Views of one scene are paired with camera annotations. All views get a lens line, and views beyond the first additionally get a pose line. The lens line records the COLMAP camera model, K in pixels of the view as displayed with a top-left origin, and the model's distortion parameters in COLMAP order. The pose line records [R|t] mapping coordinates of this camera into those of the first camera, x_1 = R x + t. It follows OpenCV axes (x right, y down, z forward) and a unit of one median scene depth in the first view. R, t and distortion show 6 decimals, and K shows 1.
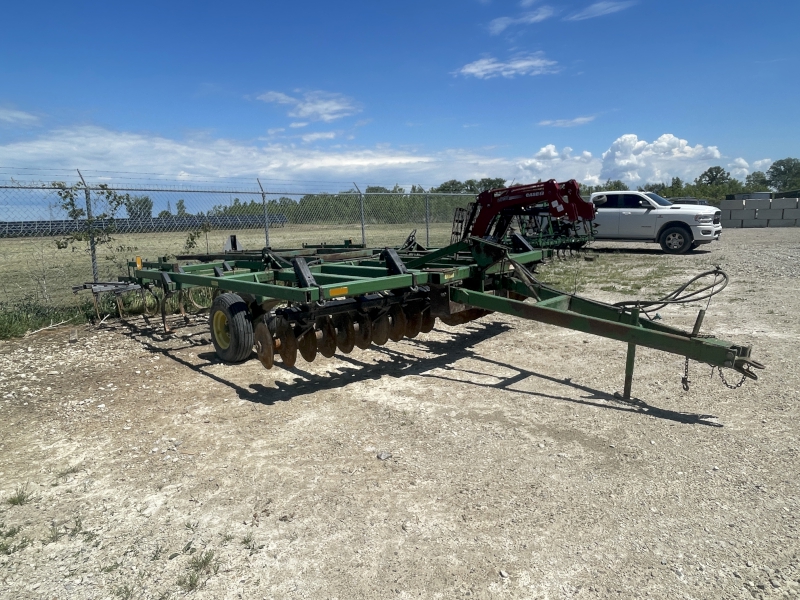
lens RADIAL K [[512.9, 0, 398.3], [0, 512.9, 301.2], [0, 0, 1]] dist [-0.003789, -0.003996]
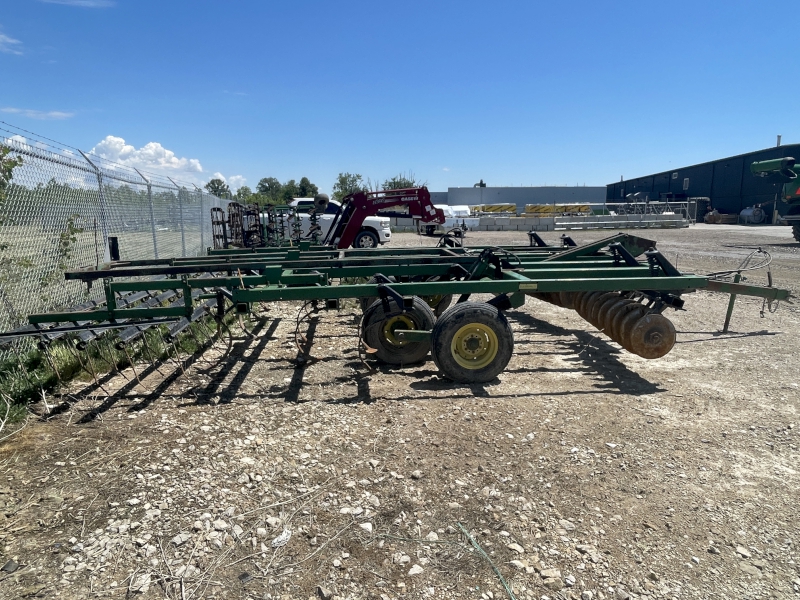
lens RADIAL K [[512.9, 0, 395.0], [0, 512.9, 297.0], [0, 0, 1]] dist [-0.003789, -0.003996]
pose [[0.621474, -0.094428, 0.777723, -1.156053], [0.110165, 0.993379, 0.032579, -0.069242], [-0.775650, 0.065431, 0.627762, 0.631054]]
